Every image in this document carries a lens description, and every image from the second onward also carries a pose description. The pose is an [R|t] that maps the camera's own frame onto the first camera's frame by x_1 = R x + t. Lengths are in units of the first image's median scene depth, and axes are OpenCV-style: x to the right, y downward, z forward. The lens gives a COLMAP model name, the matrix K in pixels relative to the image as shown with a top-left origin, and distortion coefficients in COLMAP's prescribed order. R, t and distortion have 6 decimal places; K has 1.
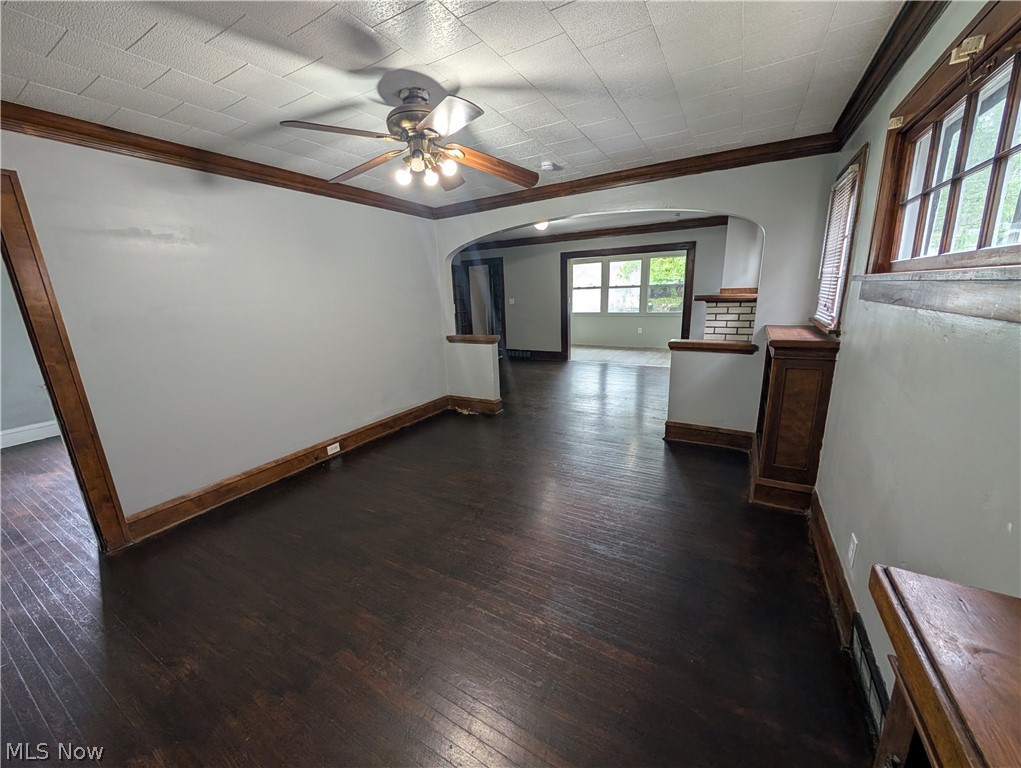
lens RADIAL K [[388.4, 0, 512.7], [0, 388.4, 385.8], [0, 0, 1]] dist [0.000627, -0.000031]
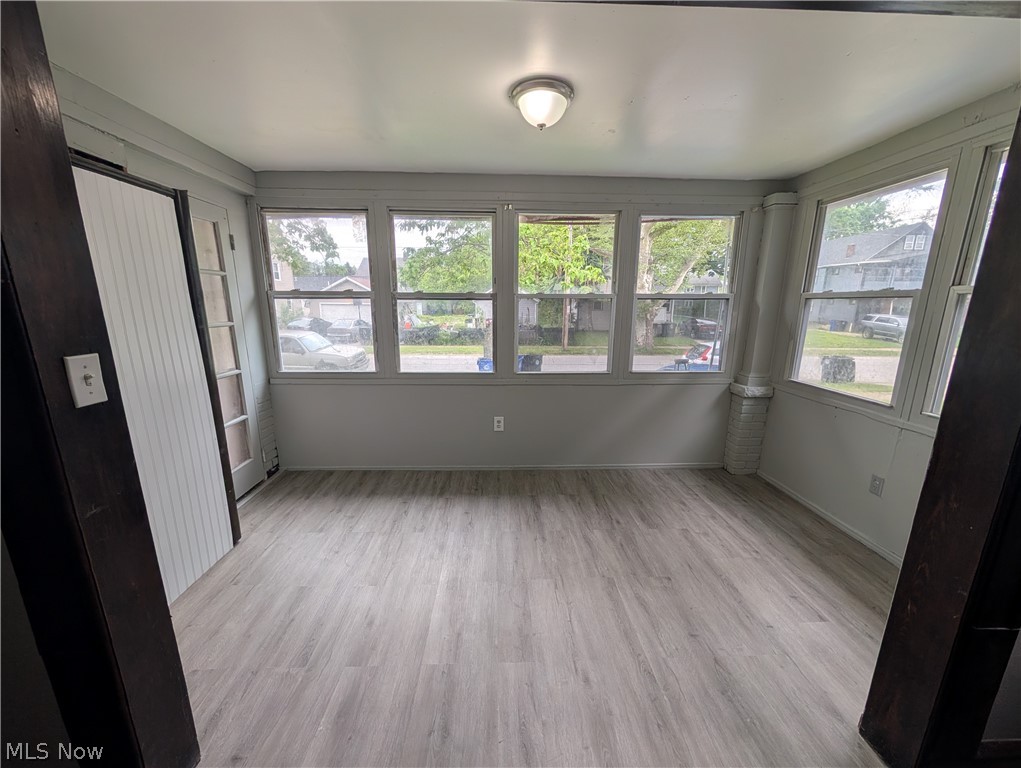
lens RADIAL K [[388.4, 0, 512.7], [0, 388.4, 385.8], [0, 0, 1]] dist [0.000627, -0.000031]
pose [[0.847643, -0.071890, 0.525674, 0.170505], [0.091574, 0.995732, -0.011489, -0.183756], [-0.522605, 0.057876, 0.850608, 0.749271]]
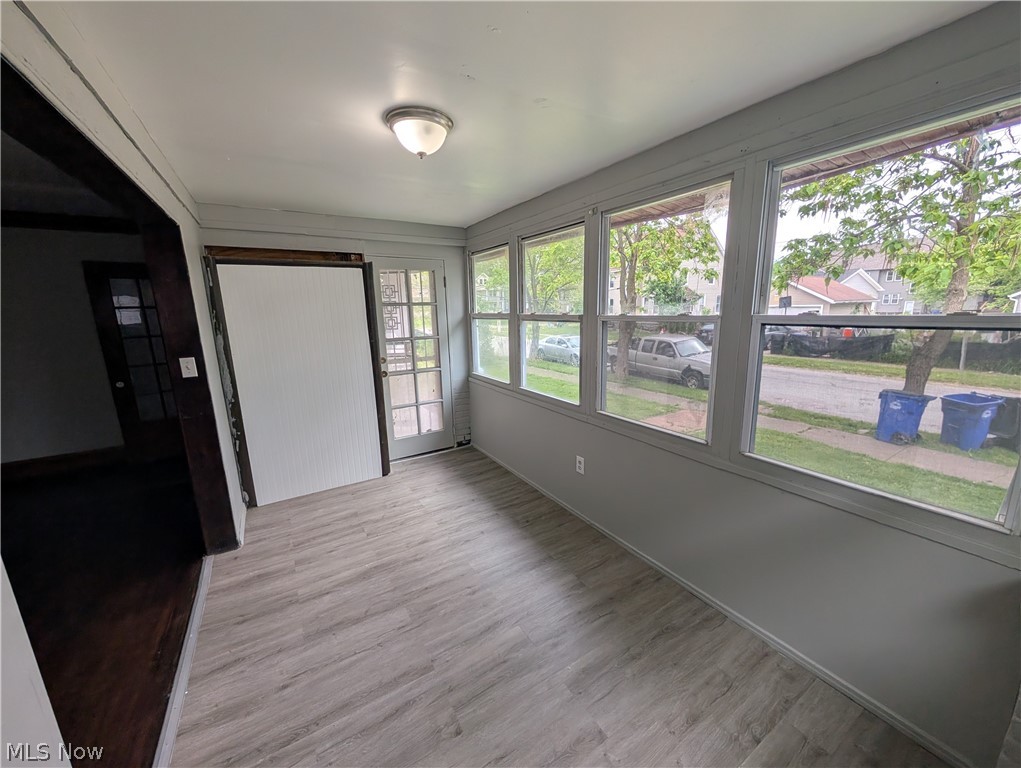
lens RADIAL K [[388.4, 0, 512.7], [0, 388.4, 385.8], [0, 0, 1]] dist [0.000627, -0.000031]
pose [[0.879888, 0.110389, -0.462181, 0.443804], [-0.122635, 0.992445, 0.003571, -0.212018], [0.459084, 0.053538, 0.886778, 0.761619]]
